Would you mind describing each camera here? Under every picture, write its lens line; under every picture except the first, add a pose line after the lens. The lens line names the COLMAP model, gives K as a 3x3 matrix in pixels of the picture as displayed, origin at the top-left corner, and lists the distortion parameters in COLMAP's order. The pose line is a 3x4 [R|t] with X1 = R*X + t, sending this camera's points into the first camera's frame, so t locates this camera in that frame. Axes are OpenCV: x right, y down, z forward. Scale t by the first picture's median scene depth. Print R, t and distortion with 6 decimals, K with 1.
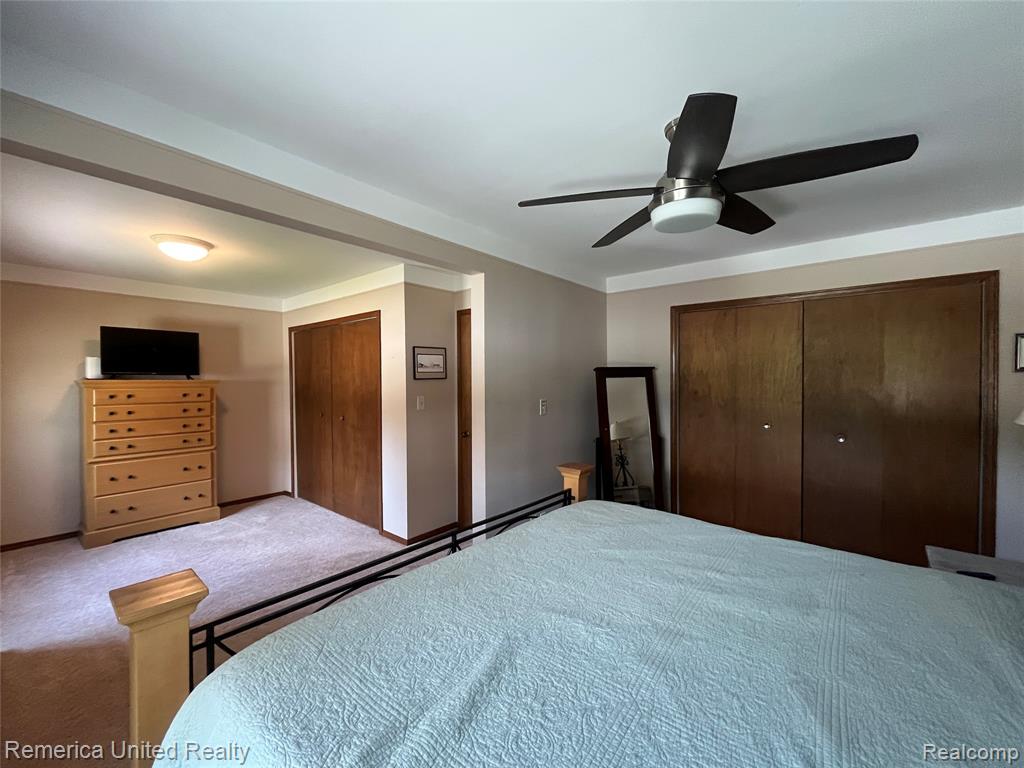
lens RADIAL K [[416.7, 0, 510.2], [0, 416.7, 383.4], [0, 0, 1]] dist [-0.001325, -0.001022]
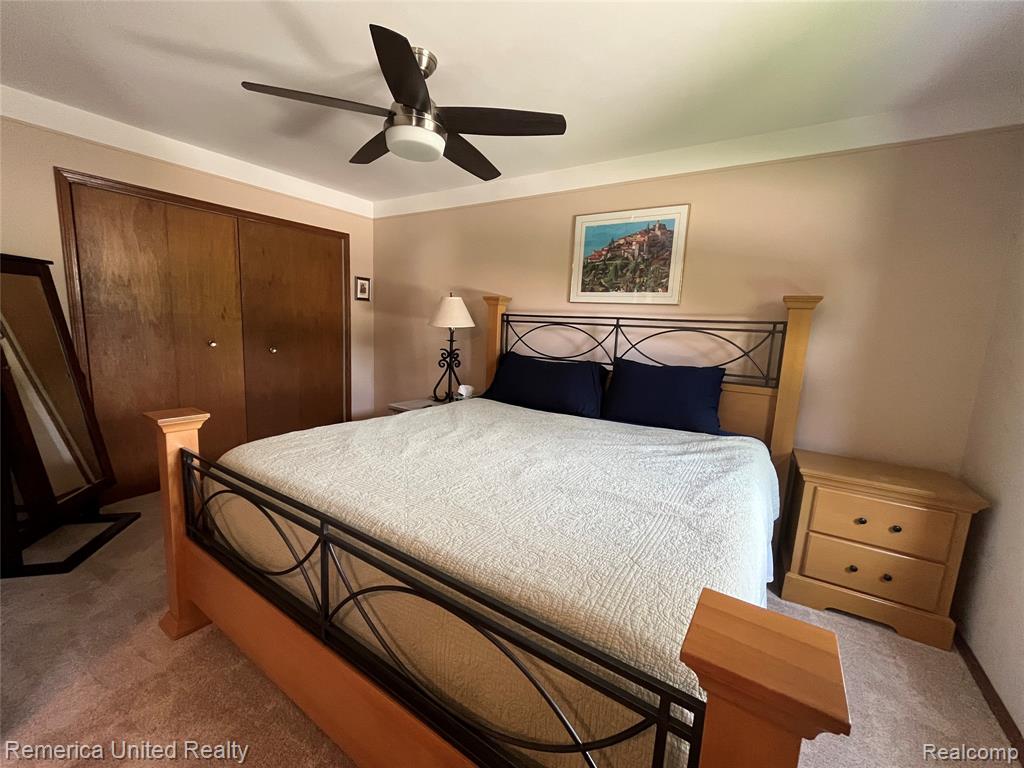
lens RADIAL K [[416.7, 0, 503.1], [0, 416.7, 383.8], [0, 0, 1]] dist [-0.001325, -0.001022]
pose [[-0.106119, -0.147441, 0.983362, -0.538463], [-0.032314, 0.988935, 0.144789, 0.043035], [-0.993828, -0.016411, -0.109709, 0.579183]]
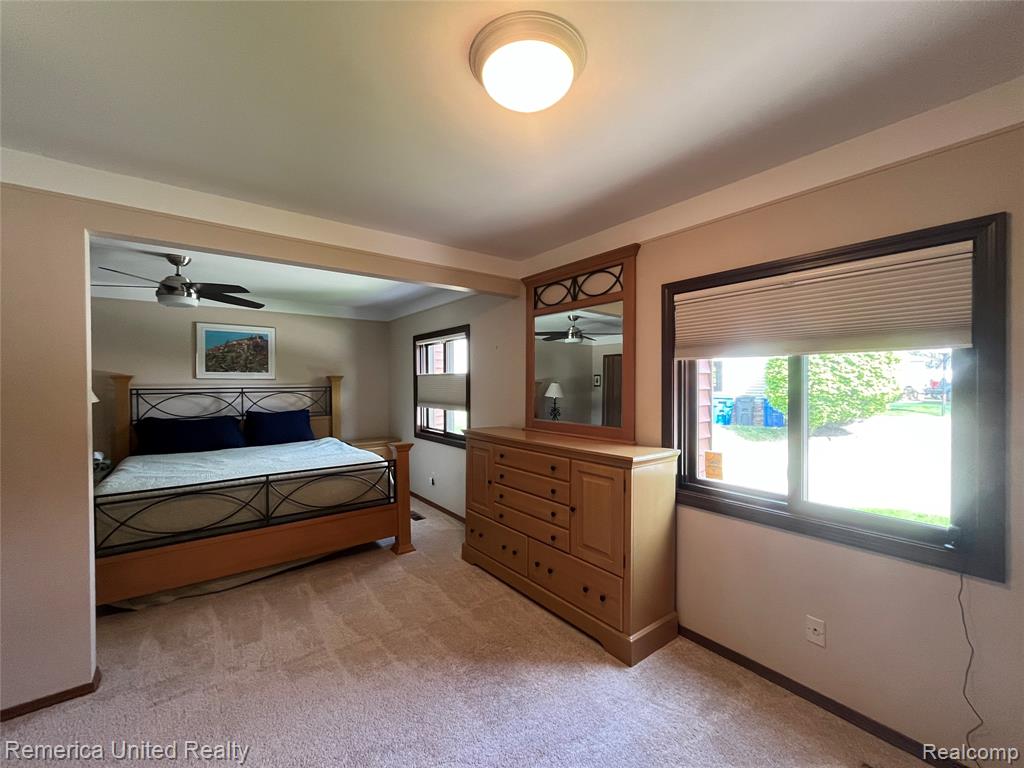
lens RADIAL K [[416.7, 0, 508.1], [0, 416.7, 384.0], [0, 0, 1]] dist [-0.001325, -0.001022]
pose [[-0.973673, 0.005219, 0.227891, -1.110651], [0.008927, 0.999844, 0.015243, -0.022991], [-0.227776, 0.016876, -0.973567, 1.854144]]
